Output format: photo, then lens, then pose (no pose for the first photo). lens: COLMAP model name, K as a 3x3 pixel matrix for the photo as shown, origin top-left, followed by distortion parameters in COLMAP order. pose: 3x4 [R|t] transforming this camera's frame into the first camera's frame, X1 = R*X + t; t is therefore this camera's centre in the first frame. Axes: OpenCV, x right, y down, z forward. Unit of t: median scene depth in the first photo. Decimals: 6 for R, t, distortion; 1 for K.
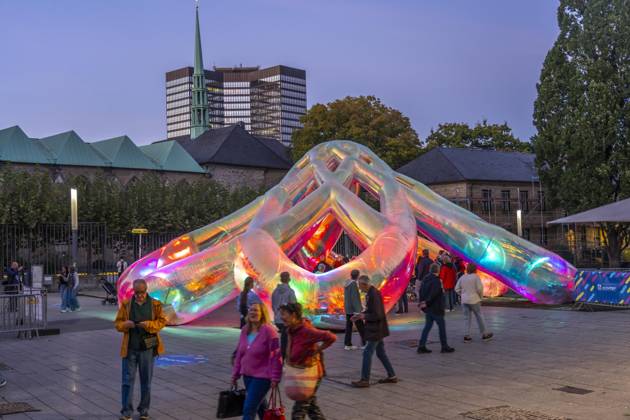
lens RADIAL K [[751.8, 0, 314.6], [0, 751.8, 208.3], [0, 0, 1]] dist [0.031594, 0.000000]
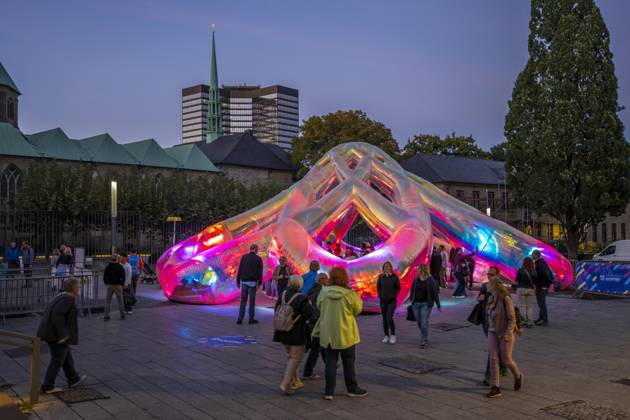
lens RADIAL K [[618.6, 0, 314.4], [0, 618.6, 207.8], [0, 0, 1]] dist [0.068770, 0.000000]
pose [[0.999652, 0.019288, 0.017985, -0.021358], [-0.019394, 0.999795, 0.005757, 0.001930], [-0.017871, -0.006104, 0.999822, 0.033272]]
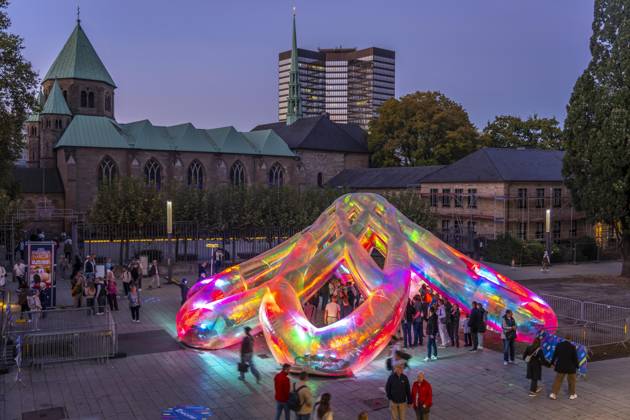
lens RADIAL K [[618.6, 0, 316.7], [0, 618.6, 210.5], [0, 0, 1]] dist [0.068770, 0.000000]
pose [[0.990971, 0.035294, -0.129346, 0.044316], [-0.026038, 0.997024, 0.072561, -0.062713], [0.131522, -0.068538, 0.988941, -0.007442]]
